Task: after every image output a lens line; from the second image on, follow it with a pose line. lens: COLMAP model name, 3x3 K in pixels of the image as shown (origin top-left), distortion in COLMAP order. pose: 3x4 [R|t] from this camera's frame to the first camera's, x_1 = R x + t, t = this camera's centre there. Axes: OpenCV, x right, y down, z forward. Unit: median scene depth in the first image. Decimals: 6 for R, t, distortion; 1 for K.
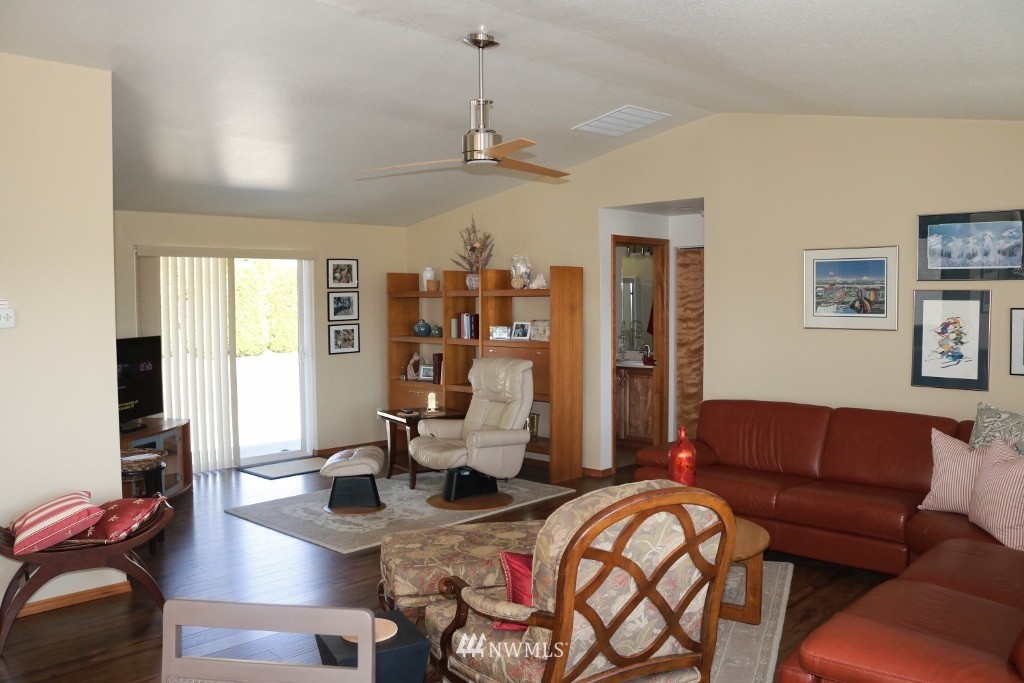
lens RADIAL K [[842.5, 0, 506.3], [0, 842.5, 342.6], [0, 0, 1]] dist [-0.110110, 0.060789]
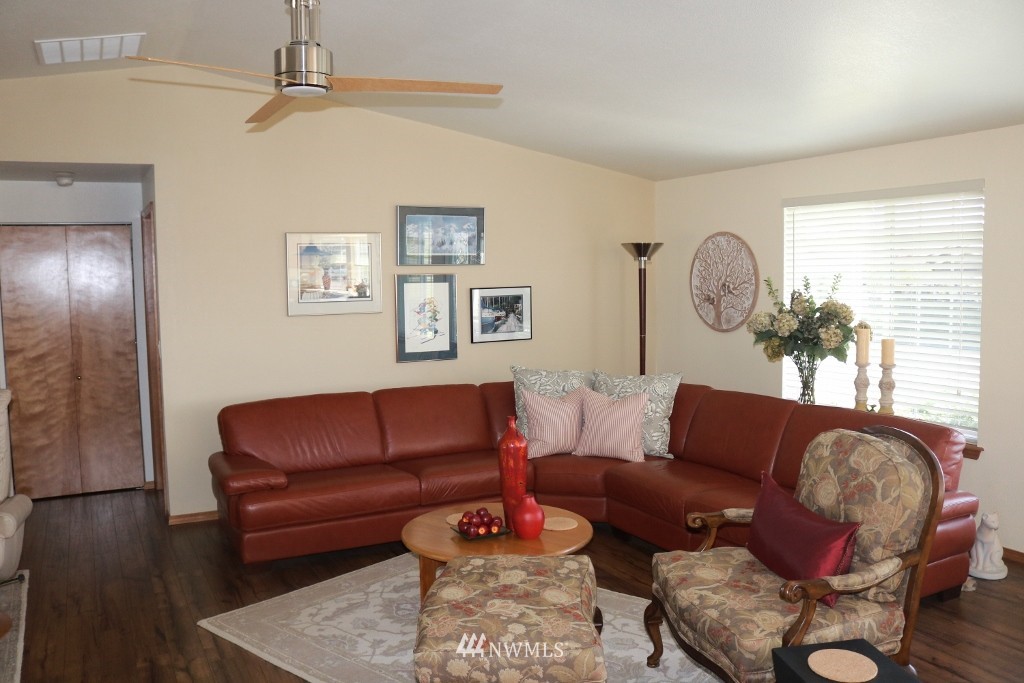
lens RADIAL K [[842.5, 0, 506.0], [0, 842.5, 335.0], [0, 0, 1]] dist [-0.110110, 0.060789]
pose [[0.332517, -0.070458, 0.940462, -0.528845], [0.067984, 0.996402, 0.050612, -0.031979], [-0.940644, 0.047107, 0.336110, 0.516656]]
